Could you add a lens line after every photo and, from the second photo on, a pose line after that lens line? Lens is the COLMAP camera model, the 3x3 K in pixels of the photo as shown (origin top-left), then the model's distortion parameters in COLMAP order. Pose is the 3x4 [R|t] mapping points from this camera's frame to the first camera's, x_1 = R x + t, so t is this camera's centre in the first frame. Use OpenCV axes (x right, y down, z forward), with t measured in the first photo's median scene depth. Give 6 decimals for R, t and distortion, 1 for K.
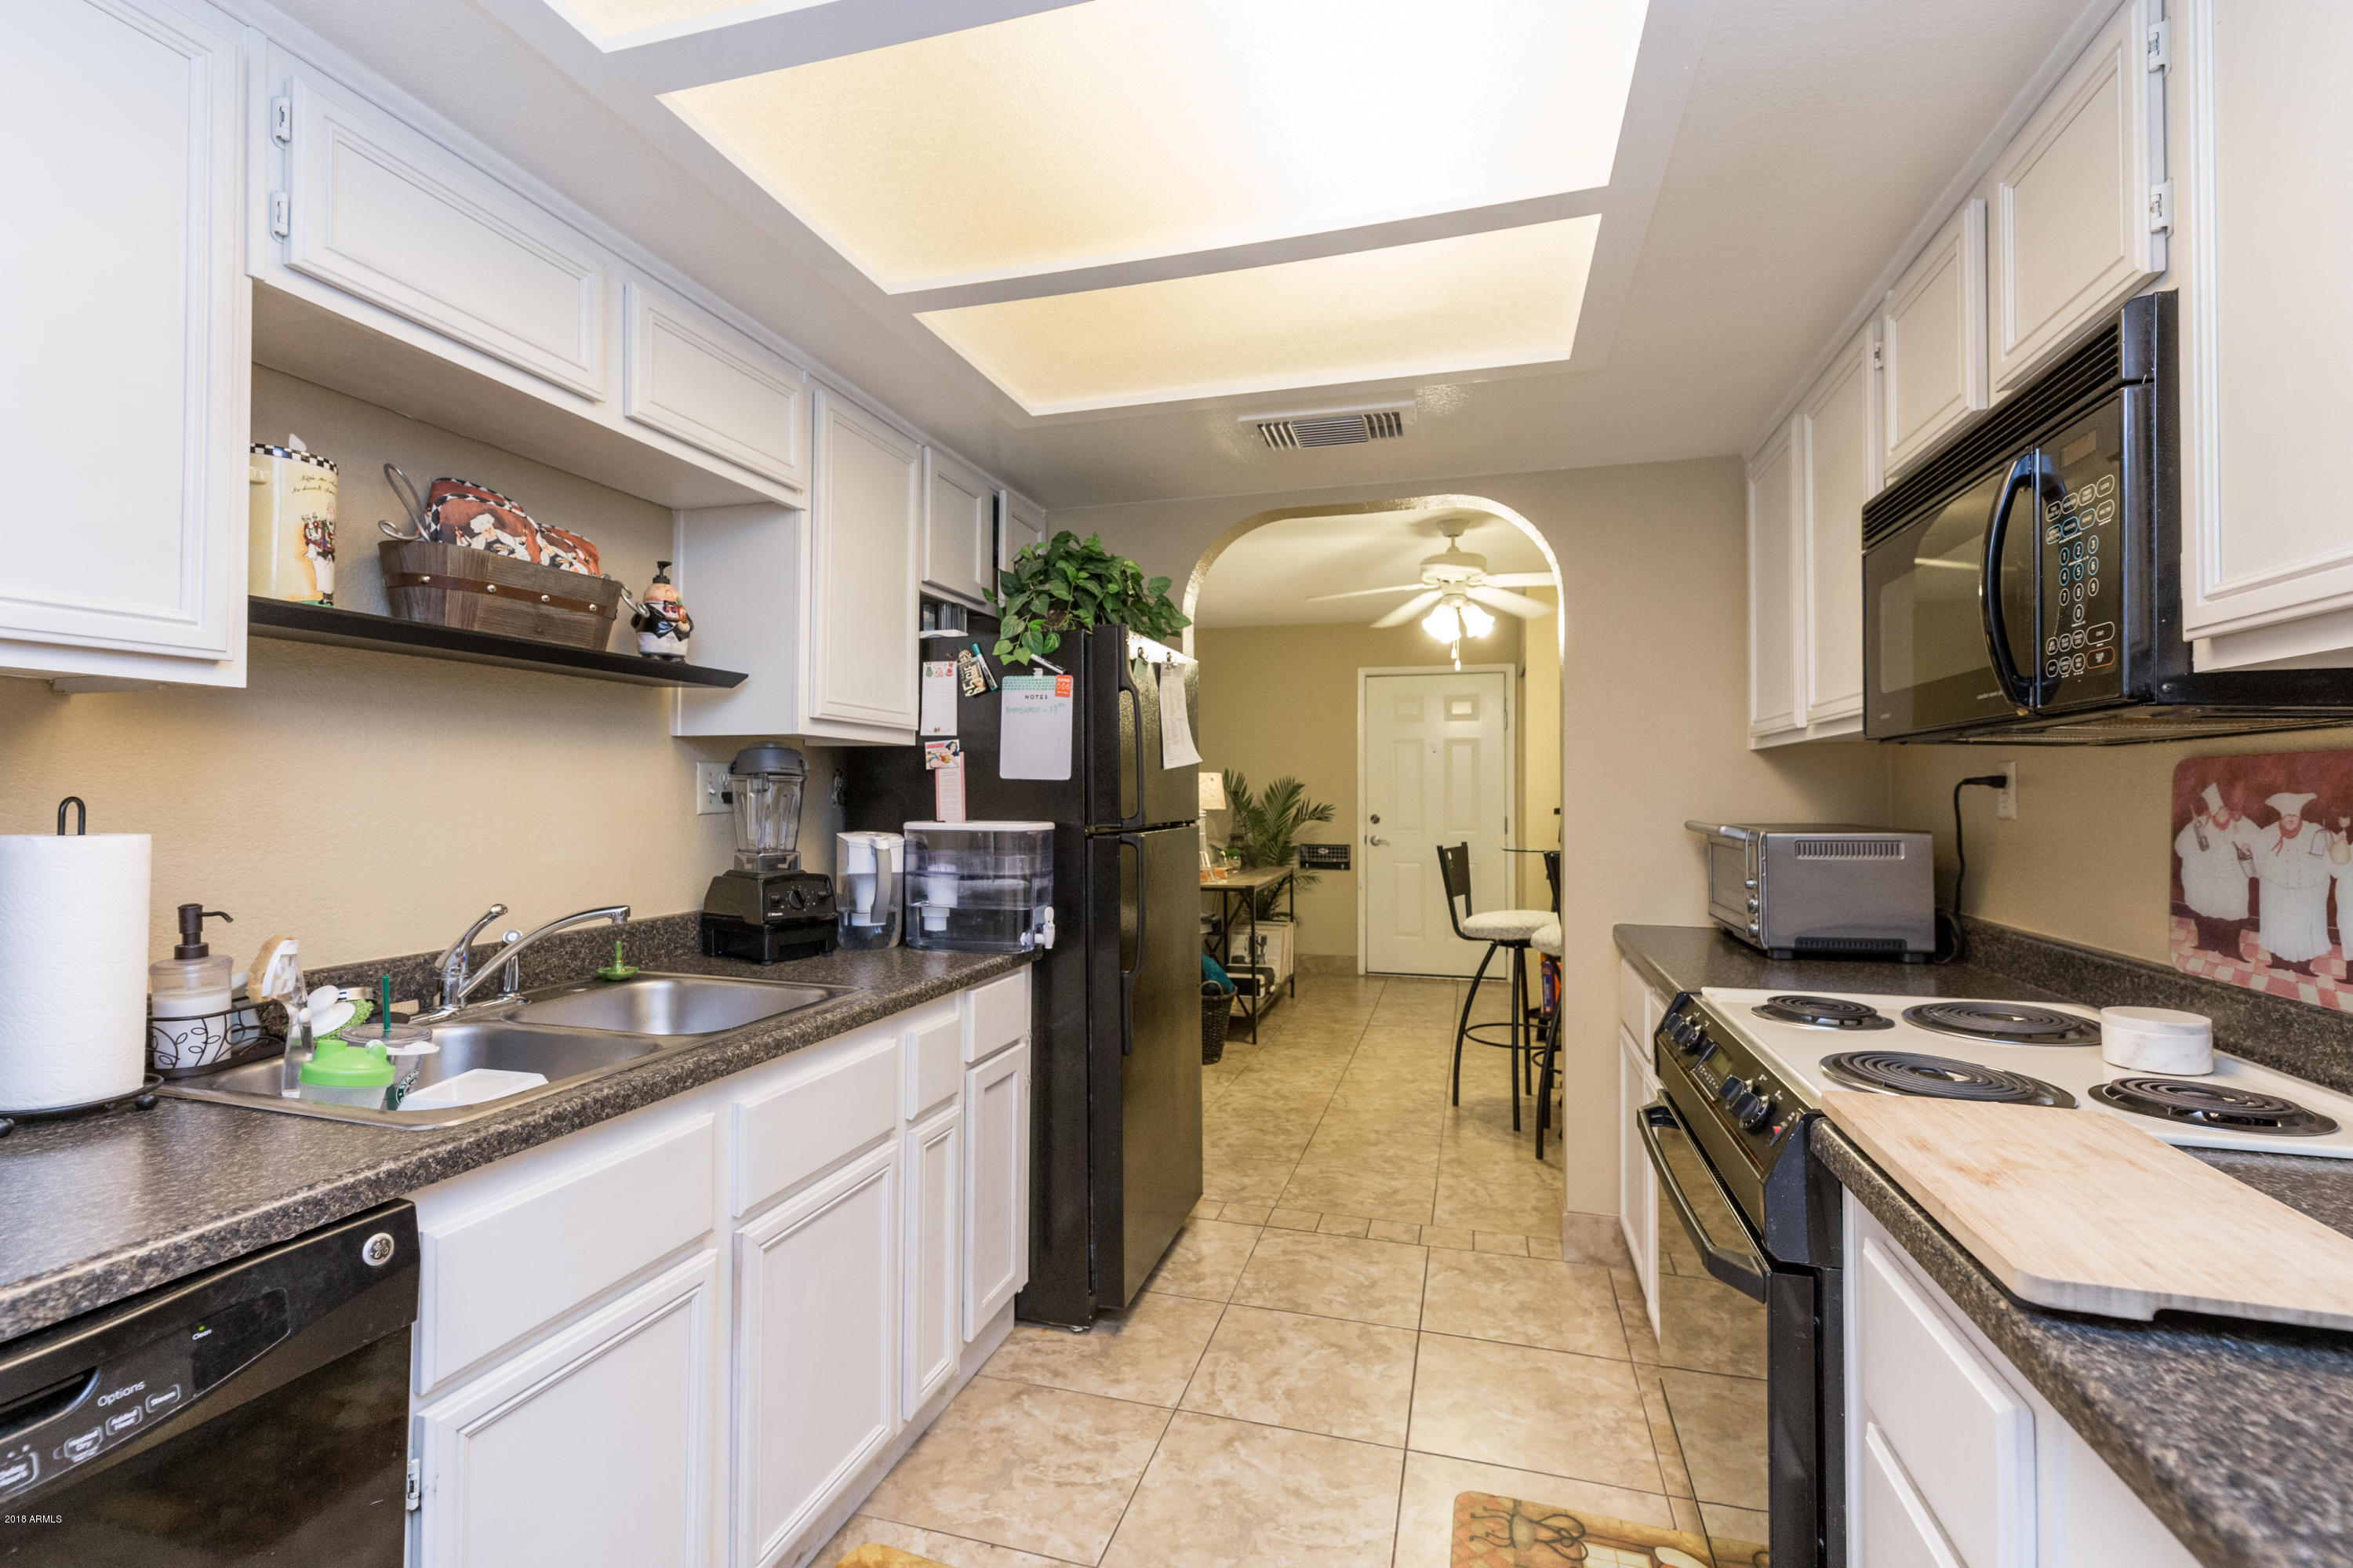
lens RADIAL K [[1052.0, 0, 1176.5], [0, 1052.0, 784.0], [0, 0, 1]] dist [0.001848, -0.000185]
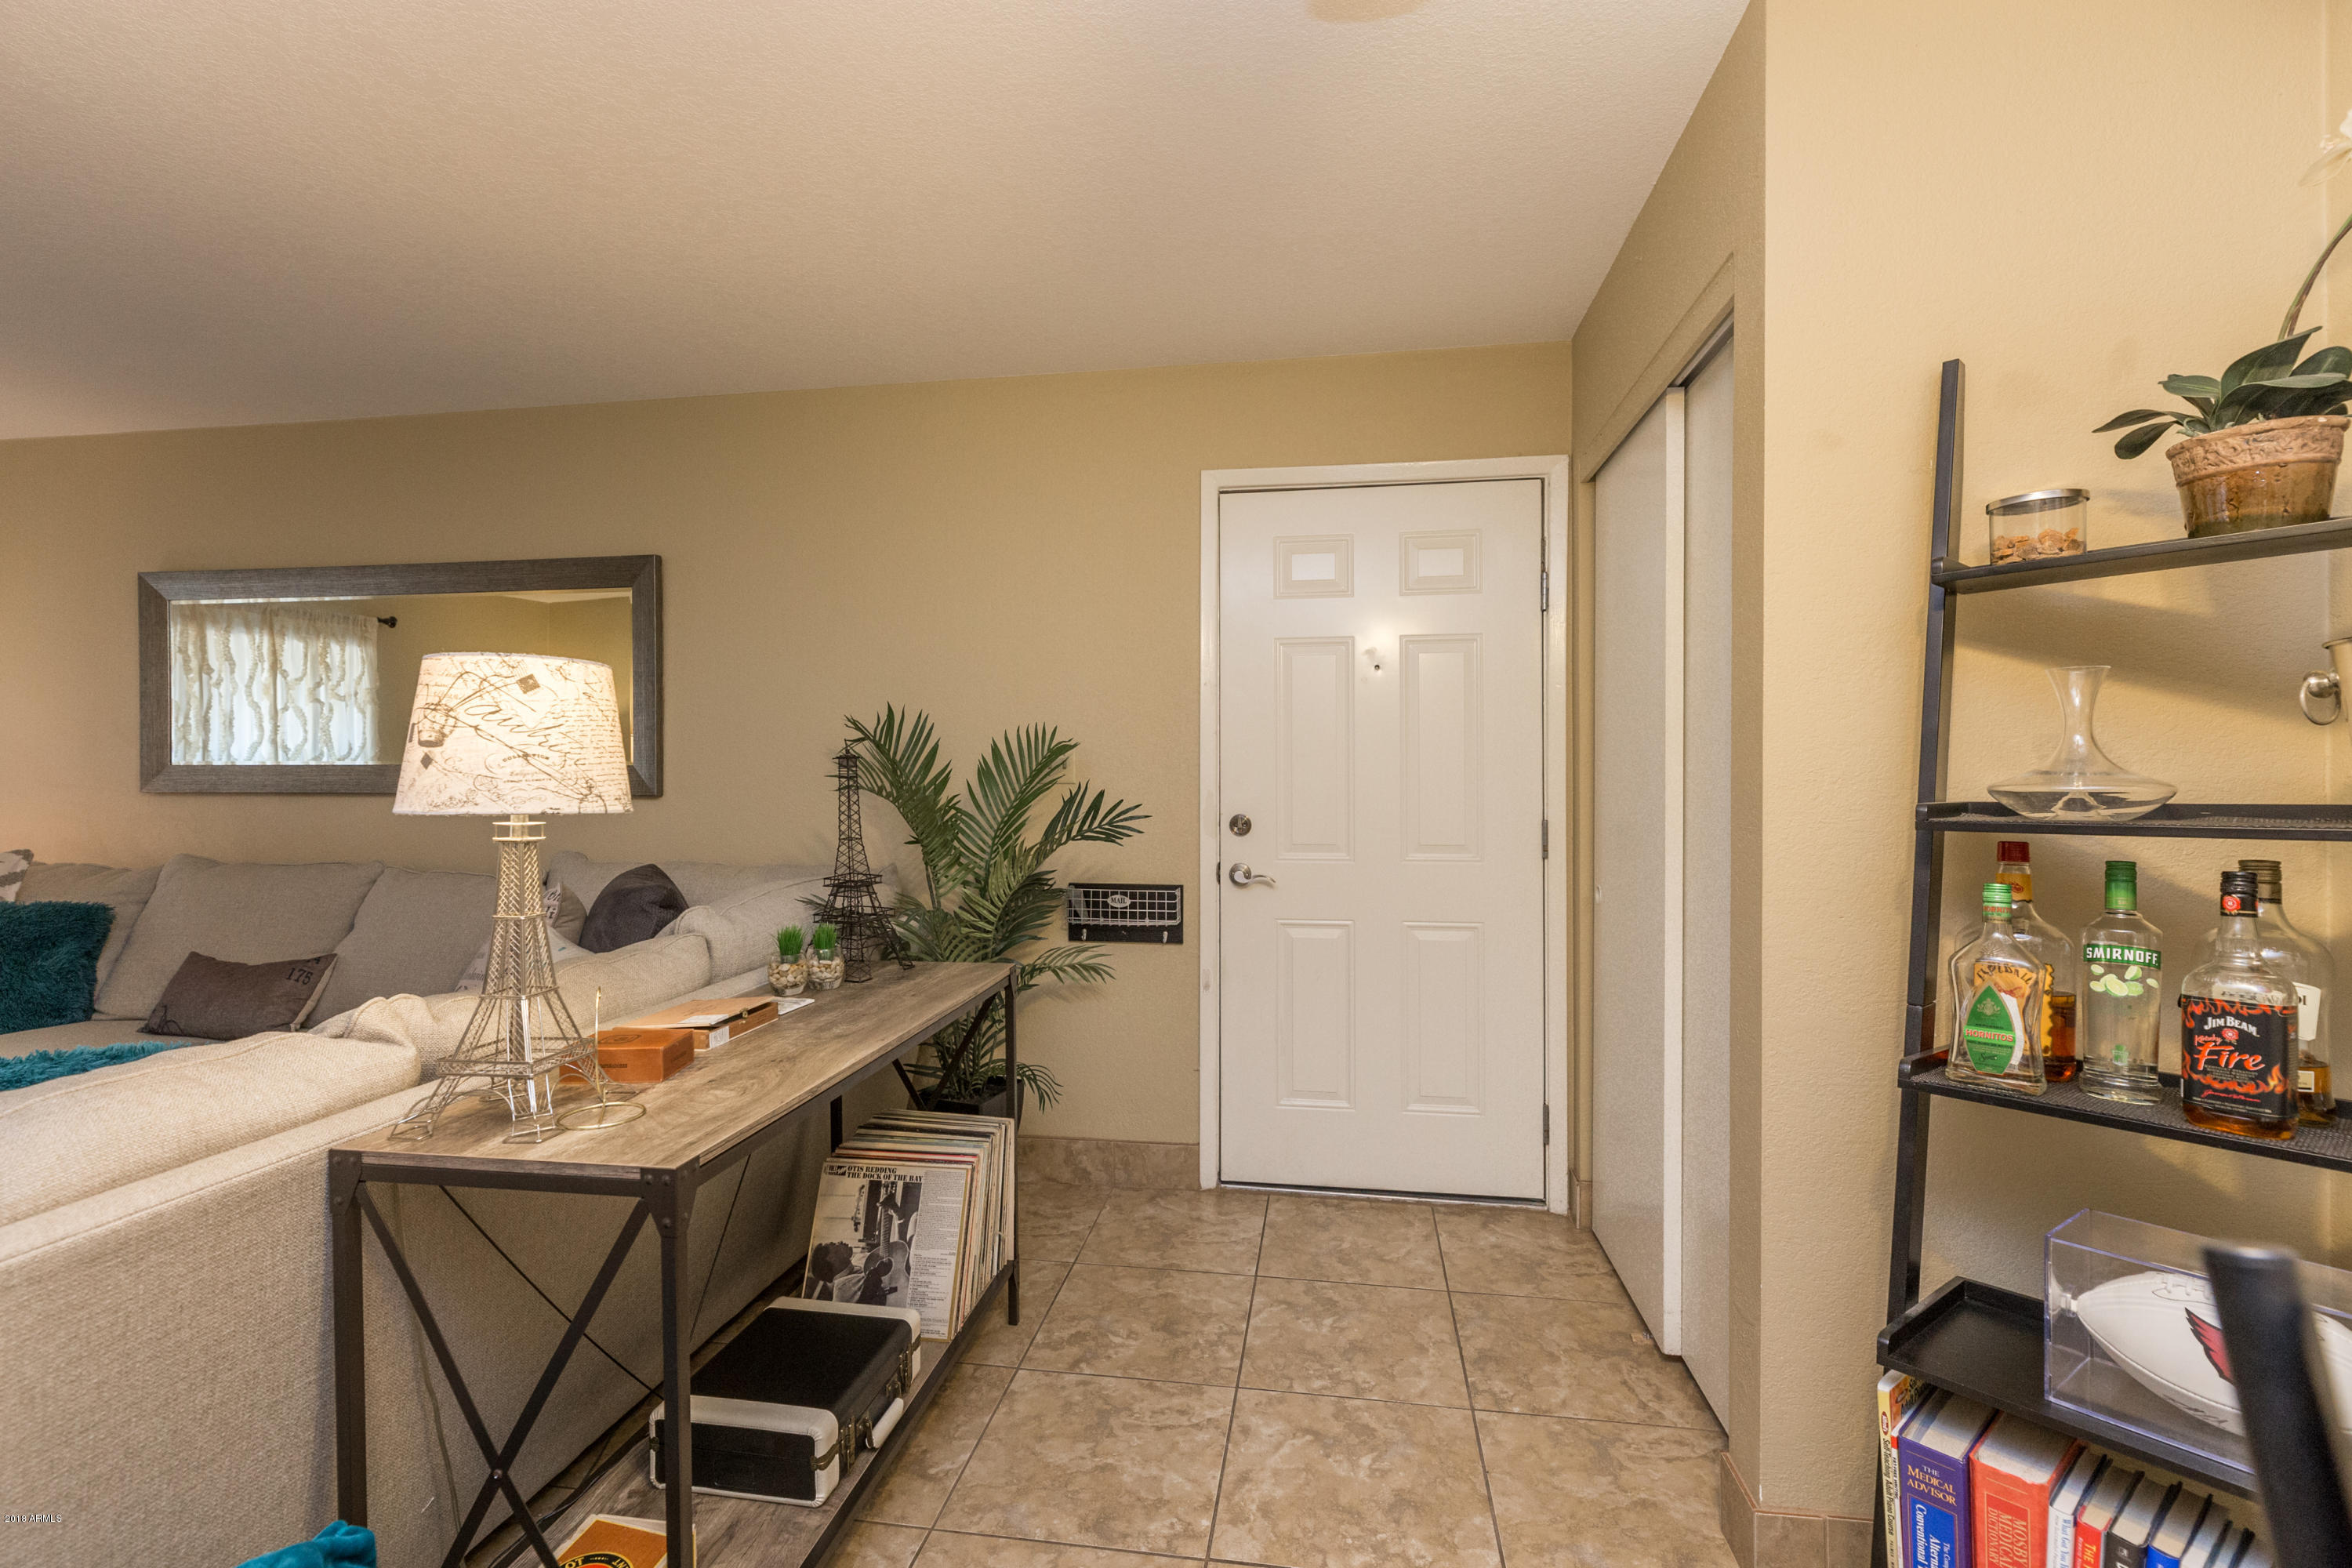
lens RADIAL K [[1051.5, 0, 1176.0], [0, 1051.5, 784.0], [0, 0, 1]] dist [0.001848, -0.000185]
pose [[0.985166, 0.000785, 0.171600, 0.088778], [-0.001005, 0.999999, 0.001197, 0.016335], [-0.171599, -0.001352, 0.985166, 0.577533]]
